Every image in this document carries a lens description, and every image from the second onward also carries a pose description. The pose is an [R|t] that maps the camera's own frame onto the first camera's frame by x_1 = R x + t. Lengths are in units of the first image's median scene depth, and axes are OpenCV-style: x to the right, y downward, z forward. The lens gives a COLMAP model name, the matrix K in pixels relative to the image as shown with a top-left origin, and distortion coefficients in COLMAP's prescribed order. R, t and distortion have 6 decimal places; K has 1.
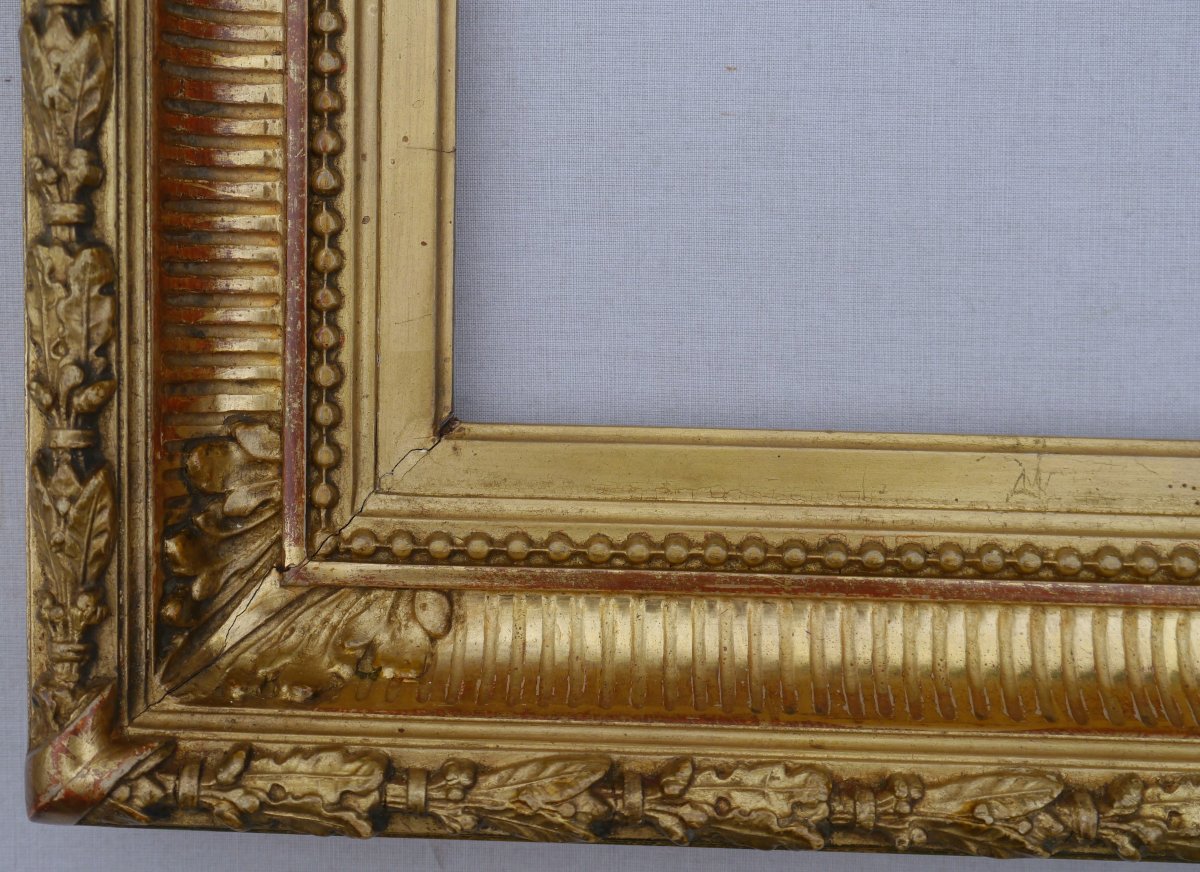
lens RADIAL K [[1830.6, 0, 571.2], [0, 1830.6, 476.9], [0, 0, 1]] dist [-0.044283, 0.069715]
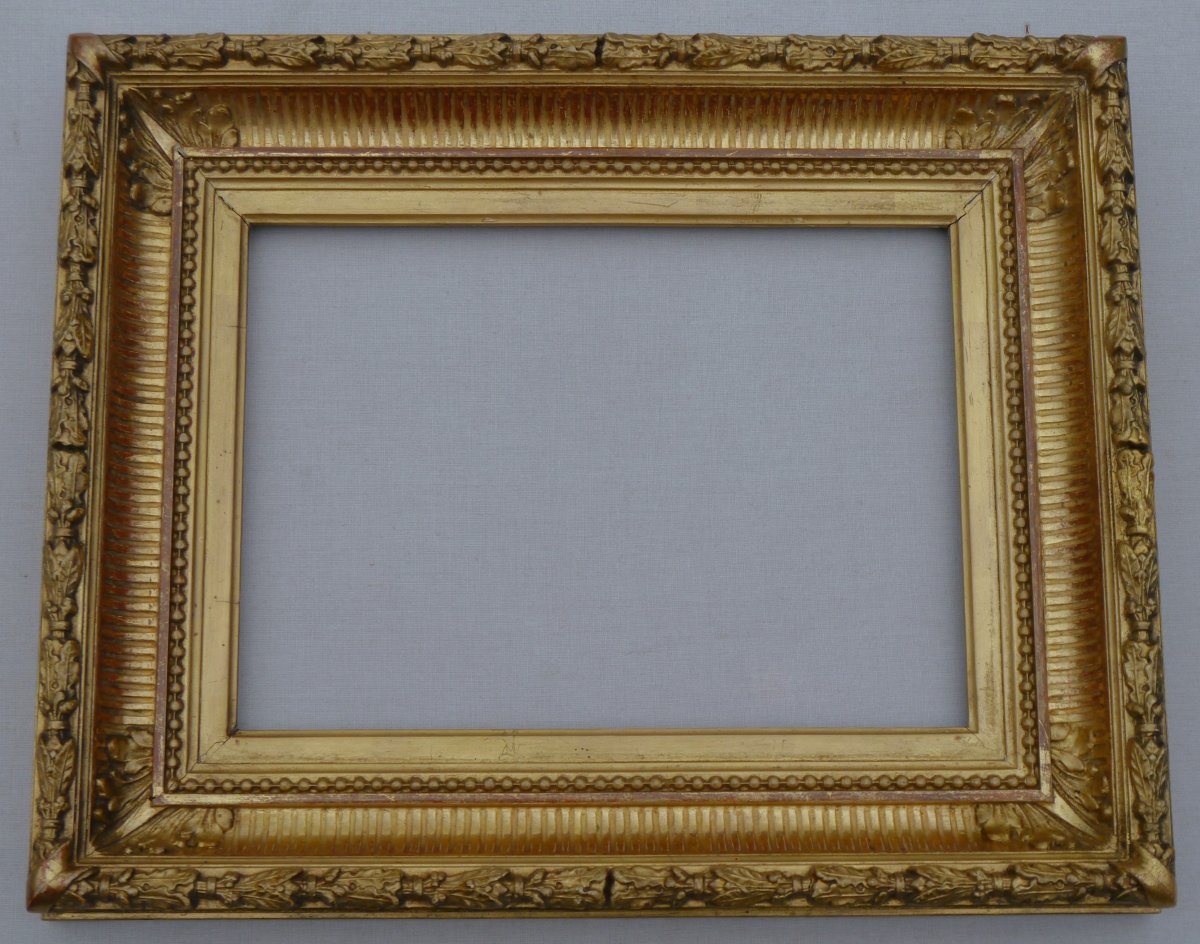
lens RADIAL K [[2087.4, 0, 626.7], [0, 2087.4, 475.8], [0, 0, 1]] dist [-0.099848, 0.314236]
pose [[0.997697, -0.015490, 0.066032, 0.245847], [0.034791, 0.952611, -0.302194, 0.460196], [-0.058222, 0.303796, 0.950957, -1.478608]]
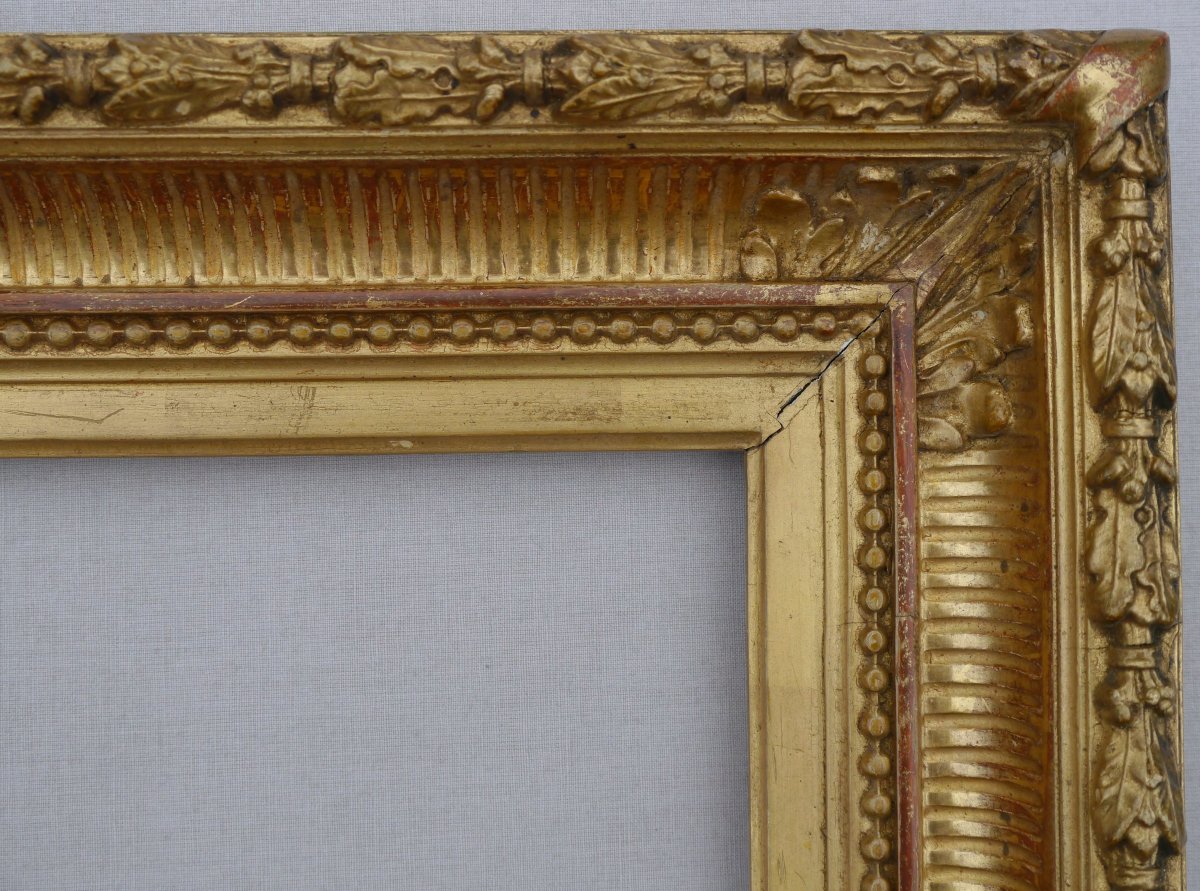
lens RADIAL K [[1839.8, 0, 657.7], [0, 1839.8, 407.8], [0, 0, 1]] dist [-0.044807, 0.009244]
pose [[0.995602, -0.032936, 0.087707, 0.709978], [0.043935, 0.990982, -0.126584, -0.555652], [-0.082747, 0.129881, 0.988071, -0.062838]]
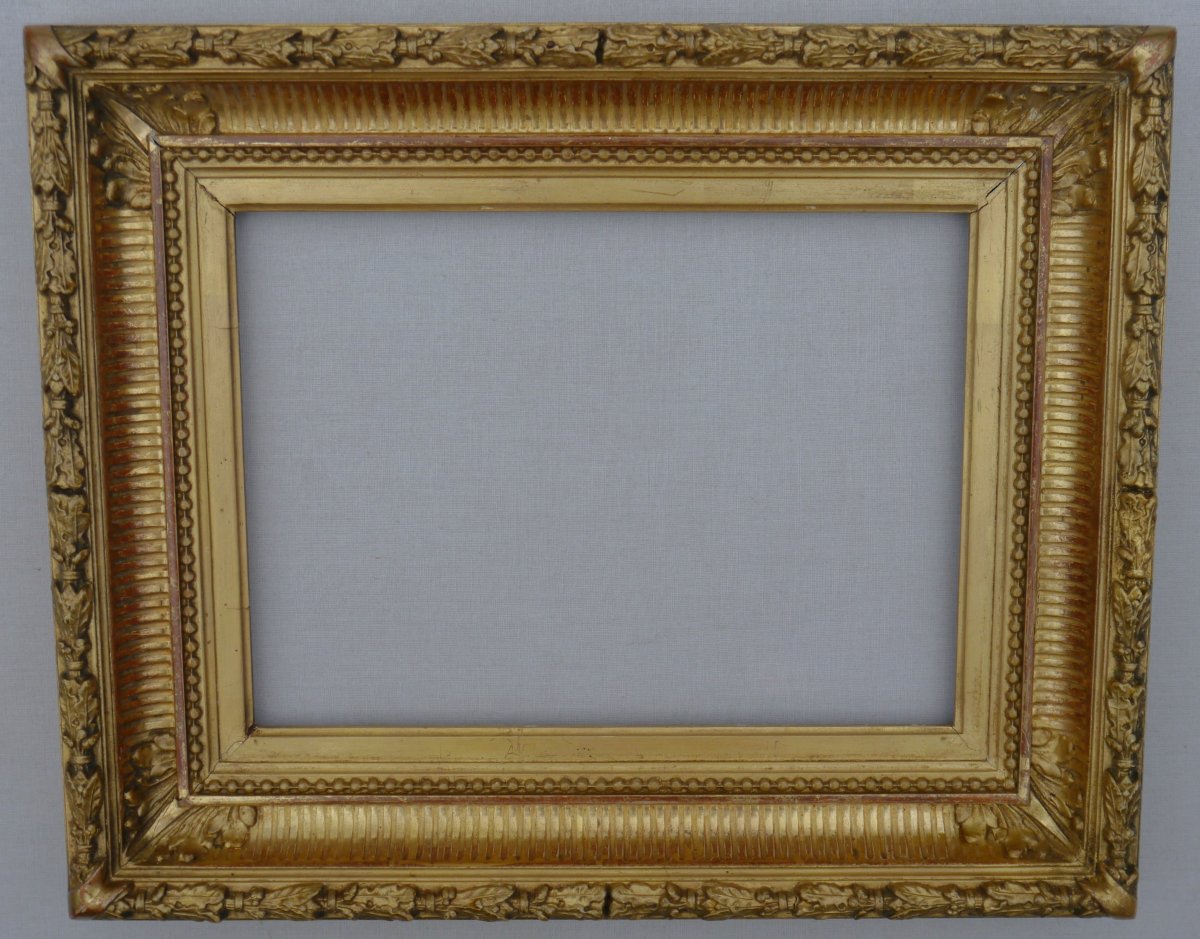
lens RADIAL K [[1949.4, 0, 635.8], [0, 1949.4, 487.1], [0, 0, 1]] dist [-0.093303, 0.269474]
pose [[0.998404, -0.029687, 0.048053, 0.311044], [0.026567, 0.997577, 0.064300, -0.490395], [-0.049845, -0.062921, 0.996773, -1.423019]]
